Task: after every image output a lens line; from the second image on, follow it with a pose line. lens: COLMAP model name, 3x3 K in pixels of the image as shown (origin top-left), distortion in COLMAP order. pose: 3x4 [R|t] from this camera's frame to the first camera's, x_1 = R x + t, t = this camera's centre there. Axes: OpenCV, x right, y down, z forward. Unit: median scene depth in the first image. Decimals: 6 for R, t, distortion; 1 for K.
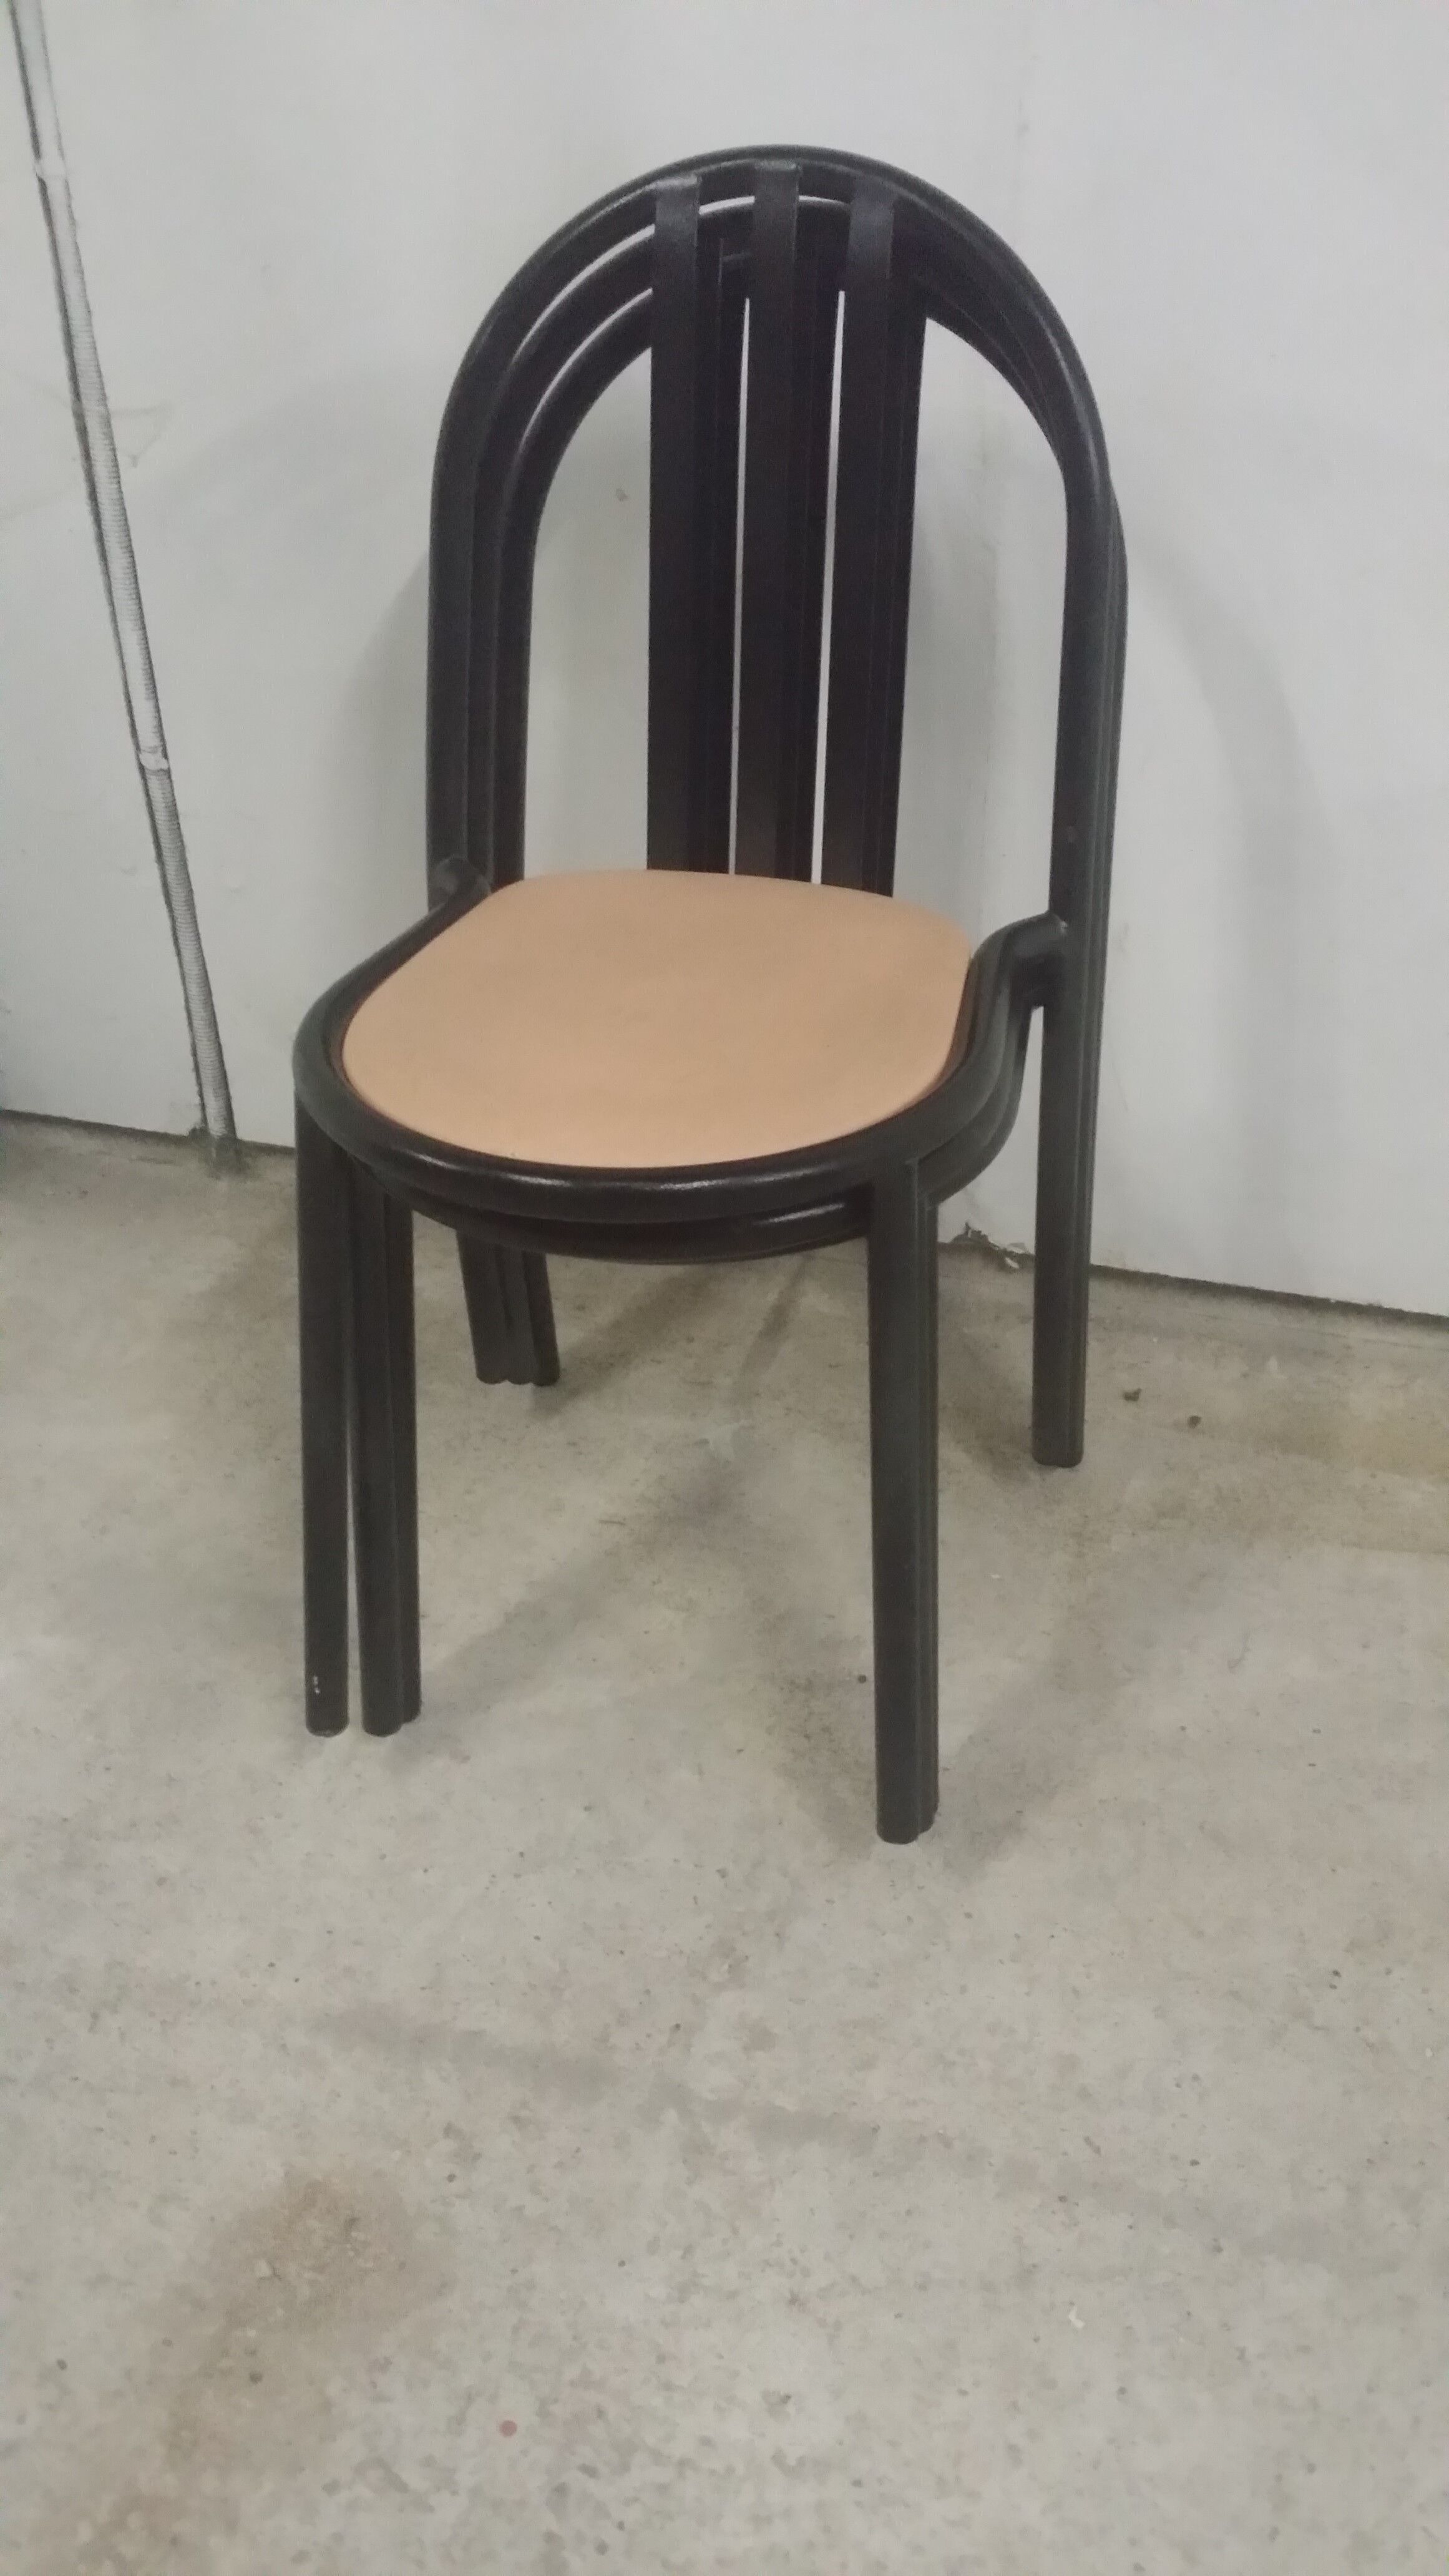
lens RADIAL K [[2453.3, 0, 724.5], [0, 2453.3, 1288.0], [0, 0, 1]] dist [0.029753, -0.026210]
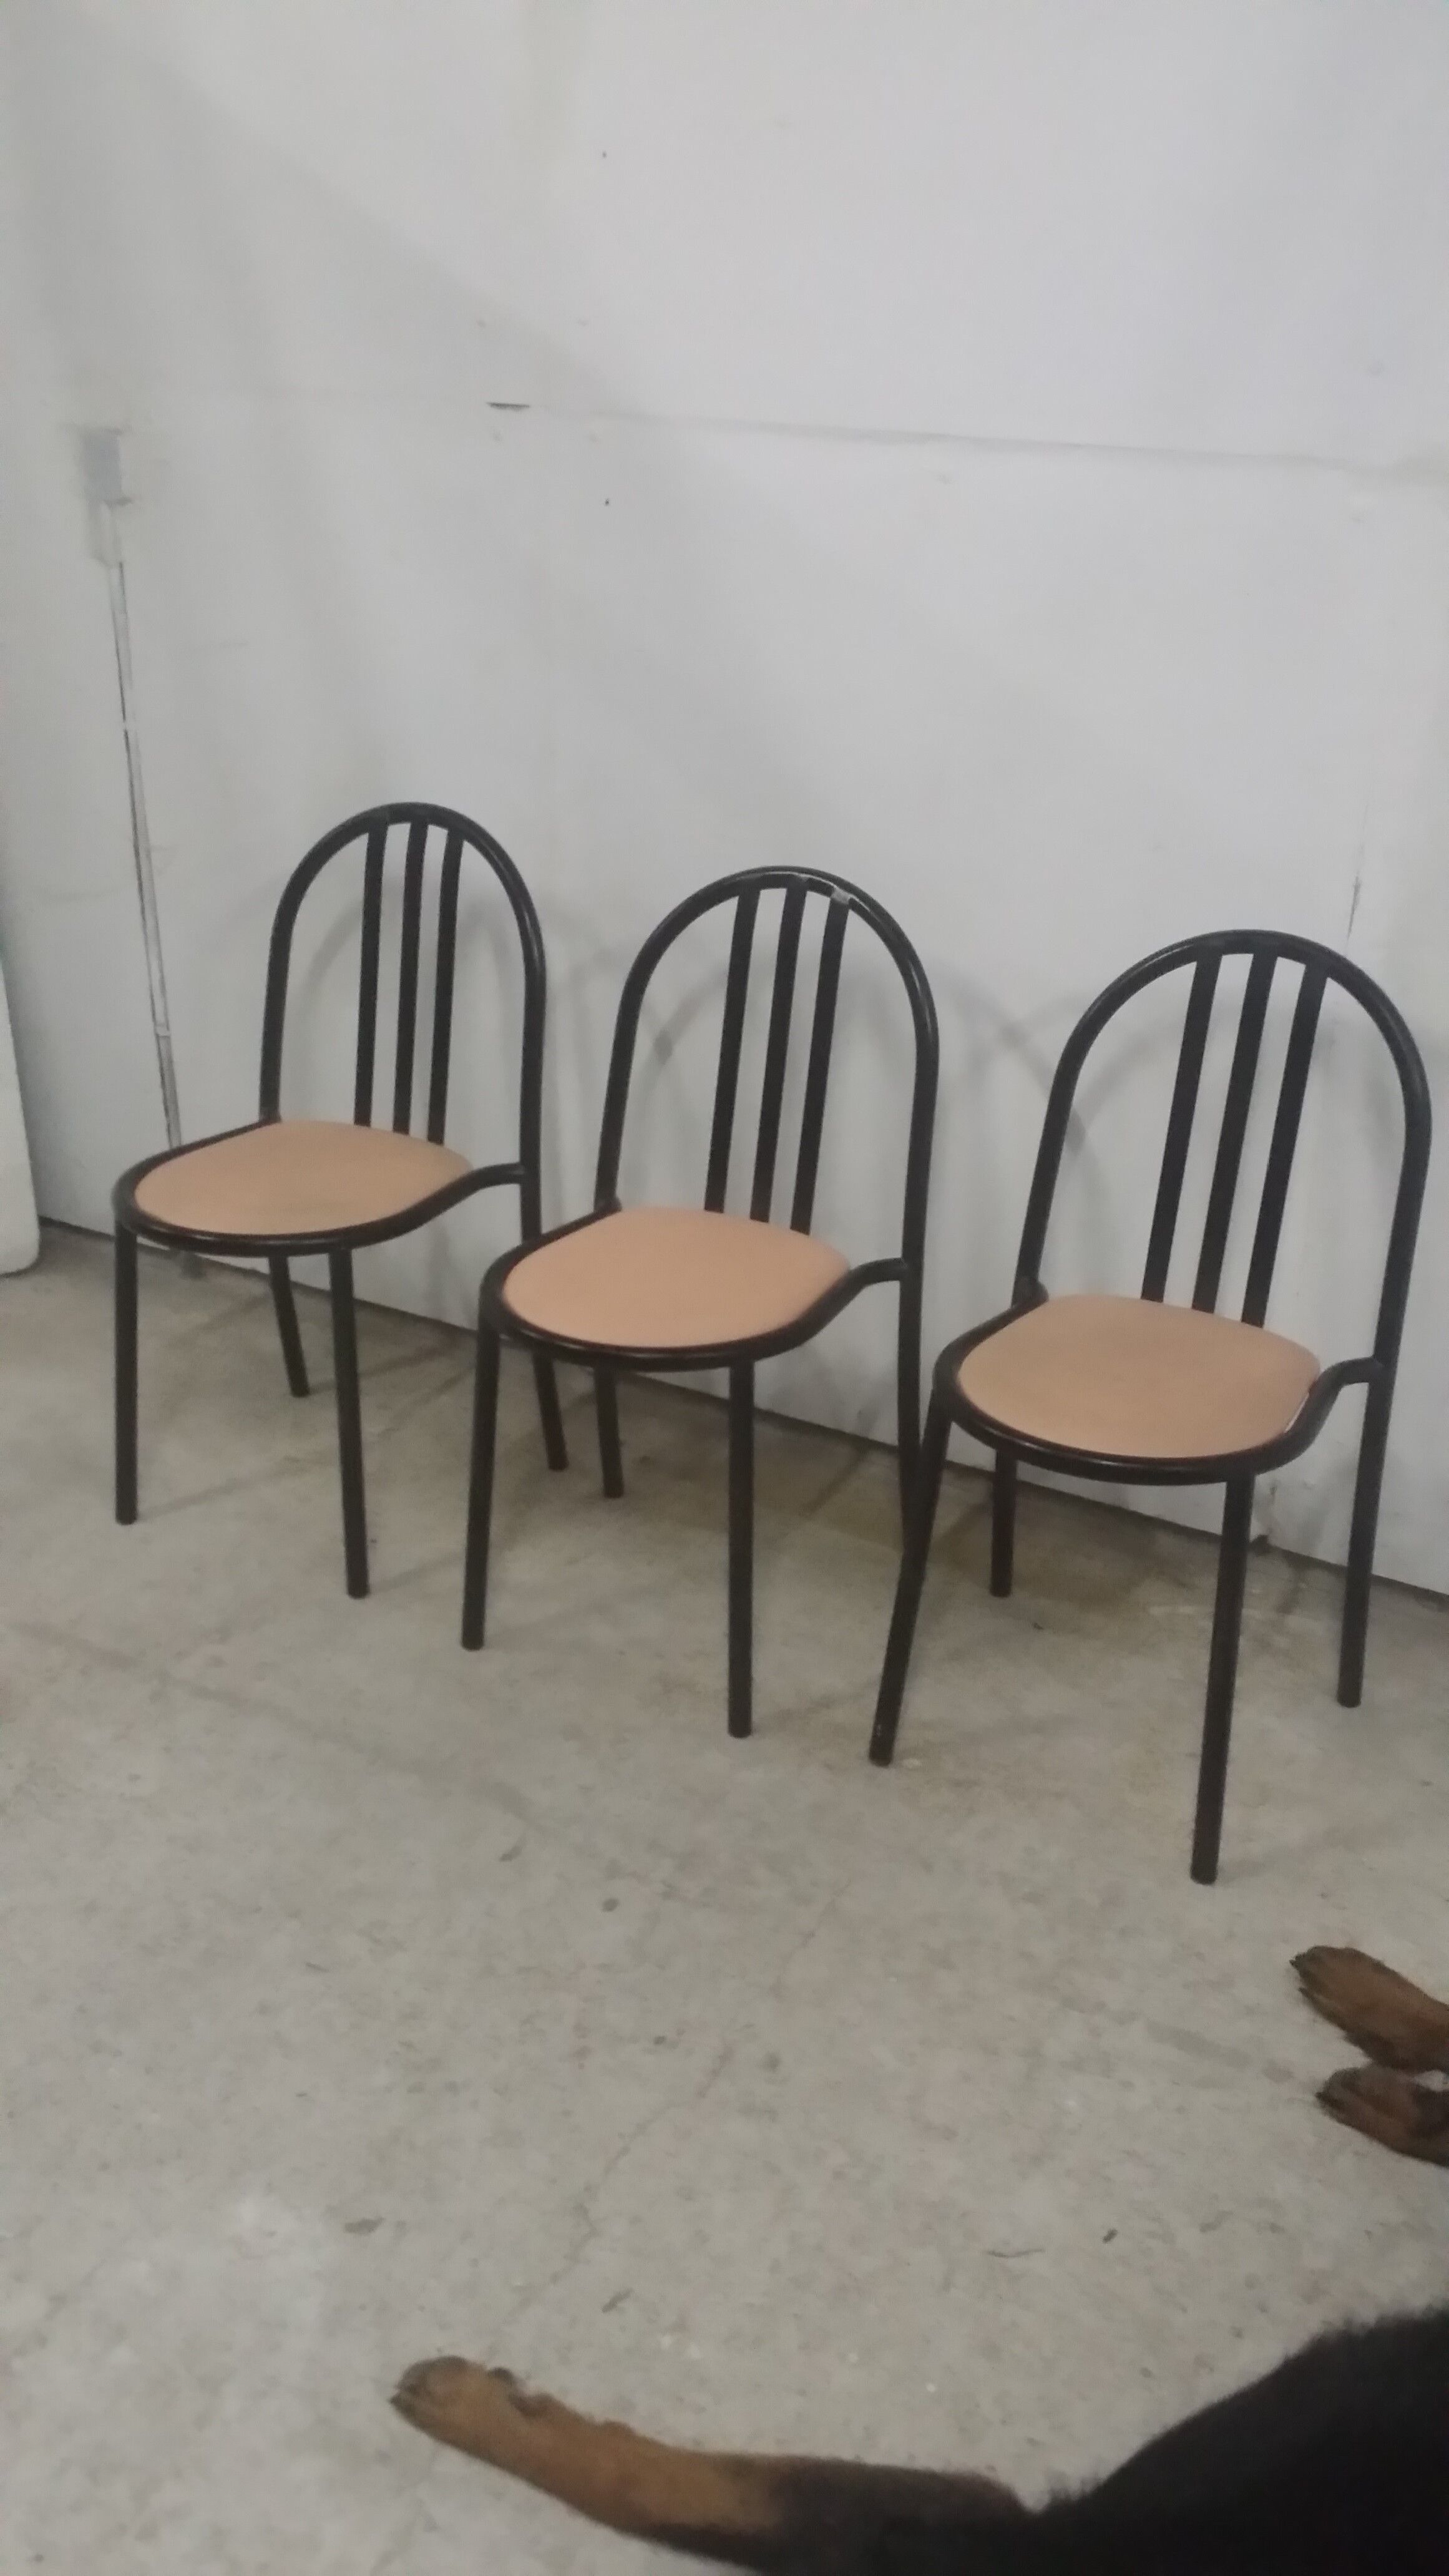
lens RADIAL K [[2326.0, 0, 724.5], [0, 2326.0, 1288.0], [0, 0, 1]] dist [0.021105, -0.011455]
pose [[0.976339, 0.130161, -0.172687, 0.687368], [-0.155868, 0.977113, -0.144762, 0.214756], [0.149892, 0.168253, 0.974281, -0.801562]]
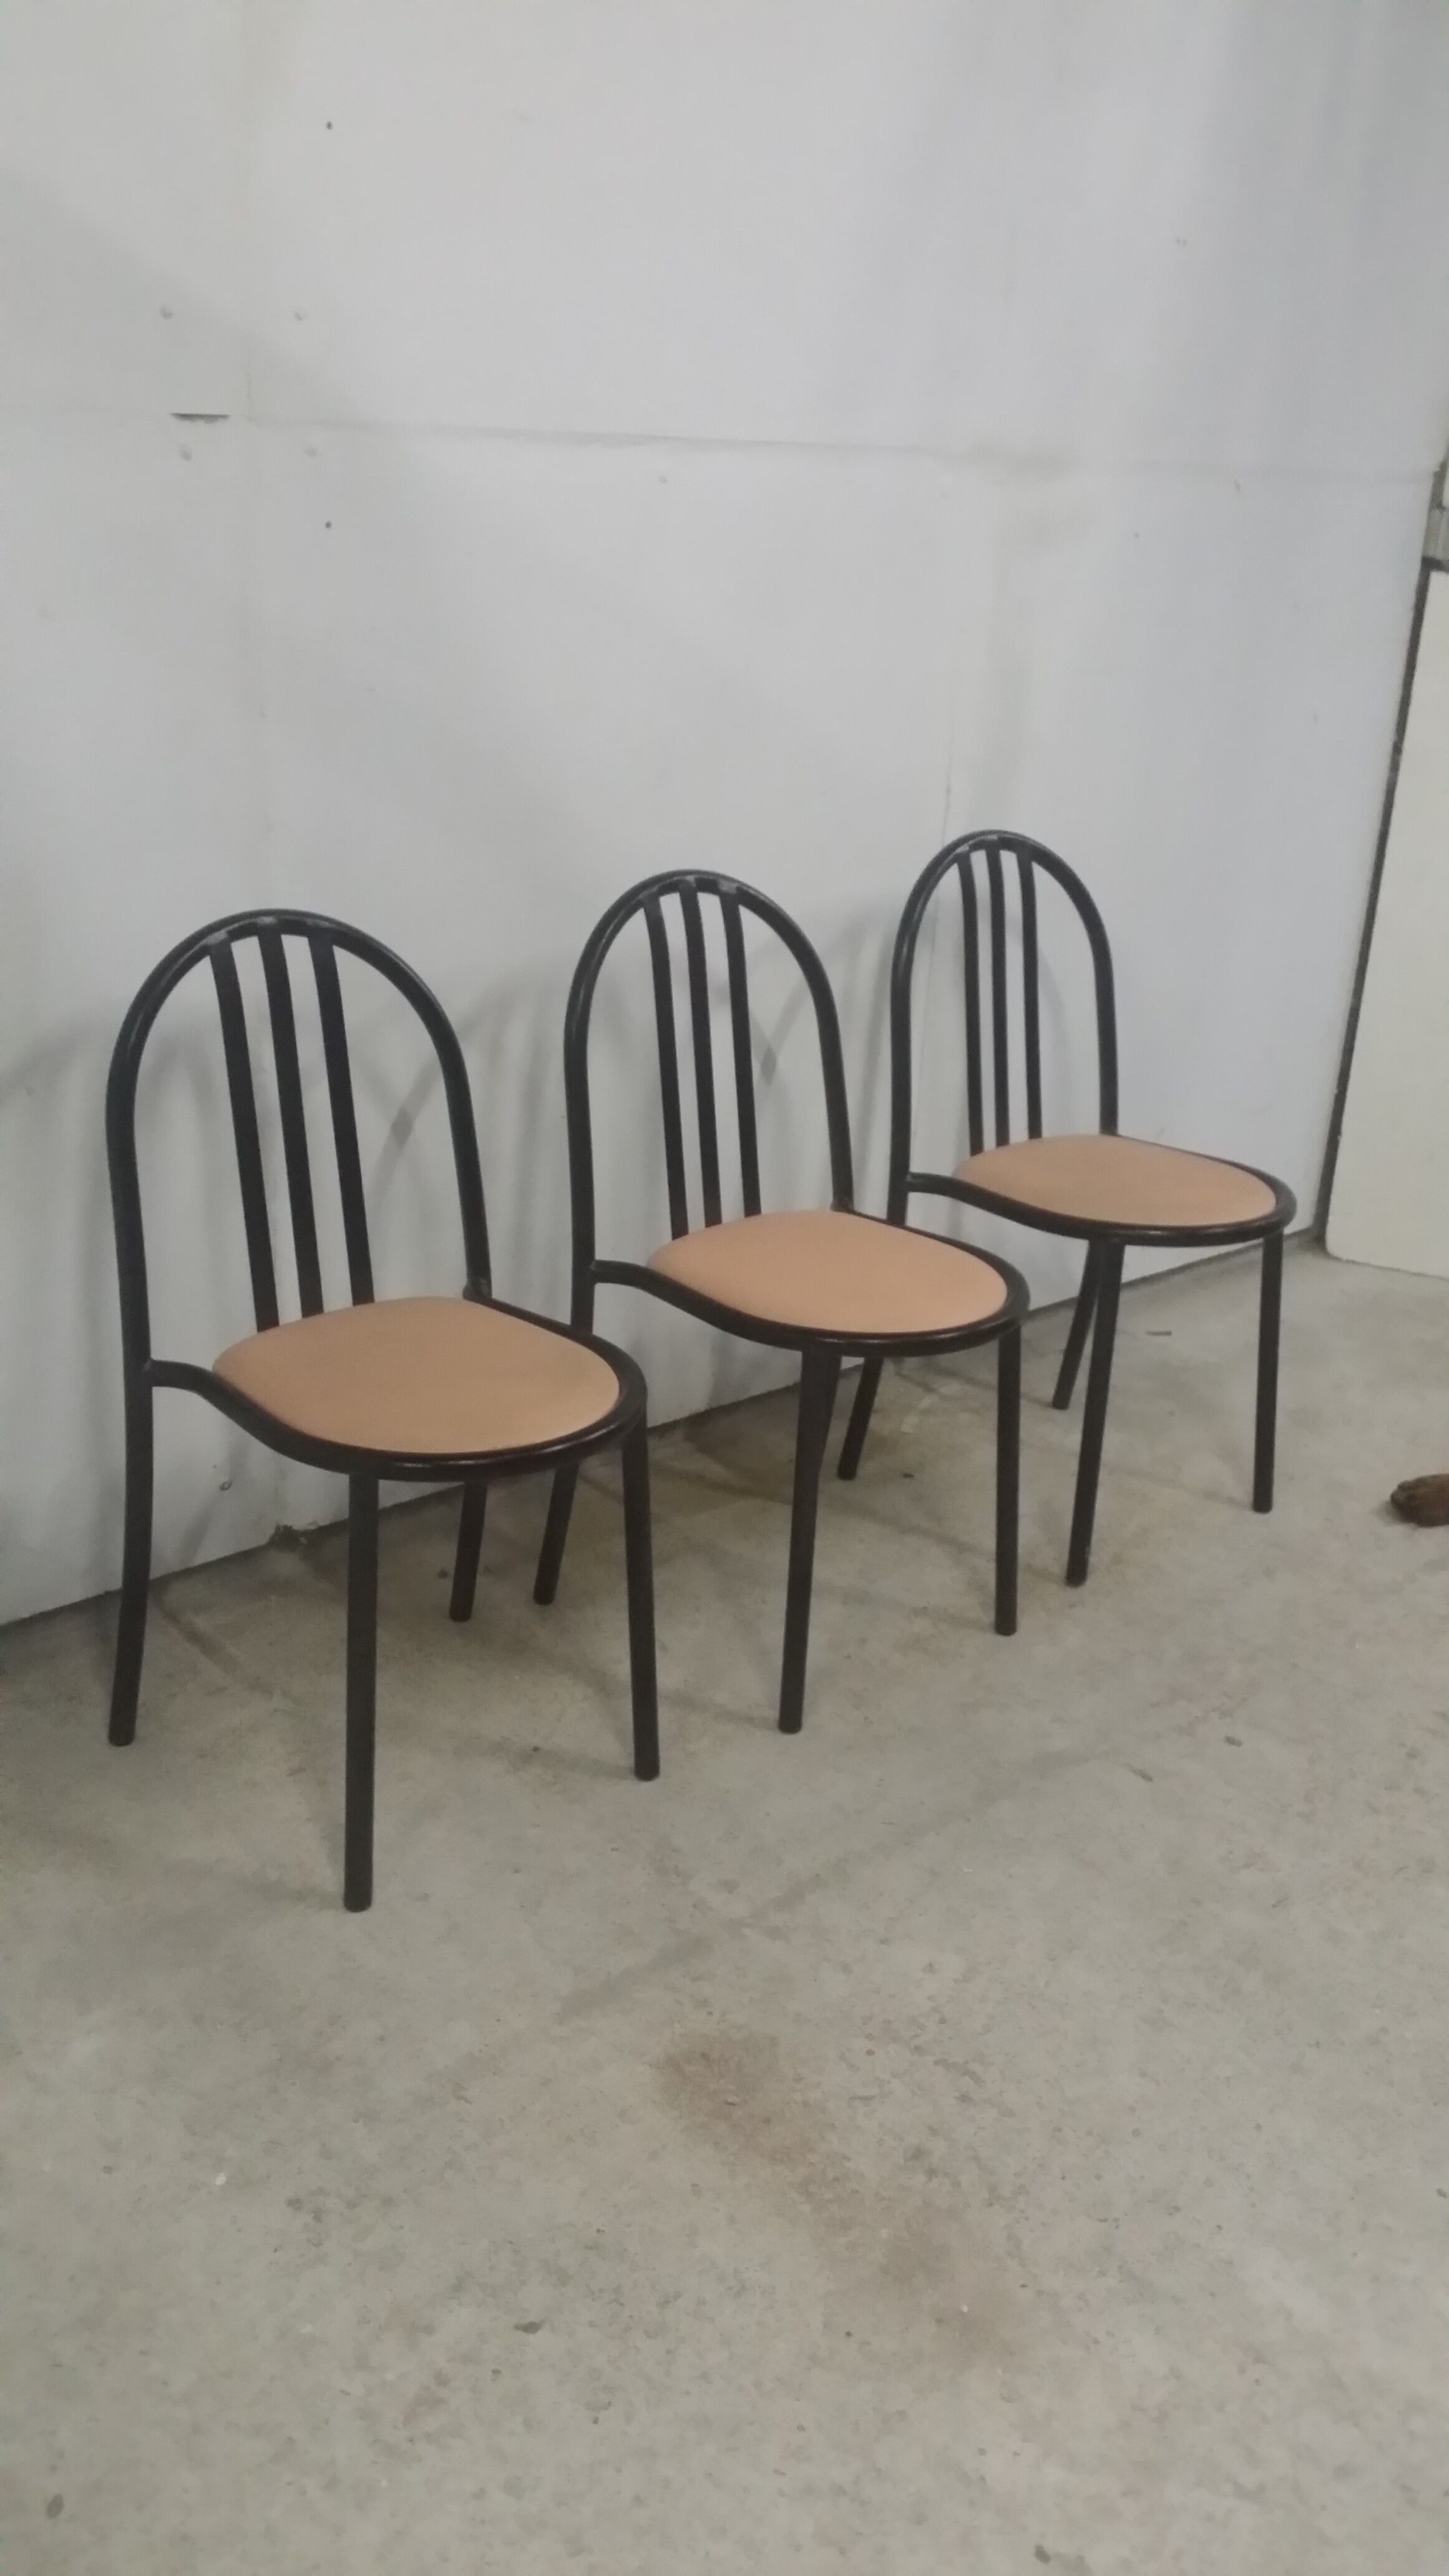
lens RADIAL K [[2212.2, 0, 854.7], [0, 2212.2, 1328.4], [0, 0, 1]] dist [-0.000016, -0.004844]
pose [[0.518601, -0.289378, 0.804558, -1.064137], [0.398474, 0.914348, 0.072018, -0.128209], [-0.756486, 0.283246, 0.589491, -0.094081]]
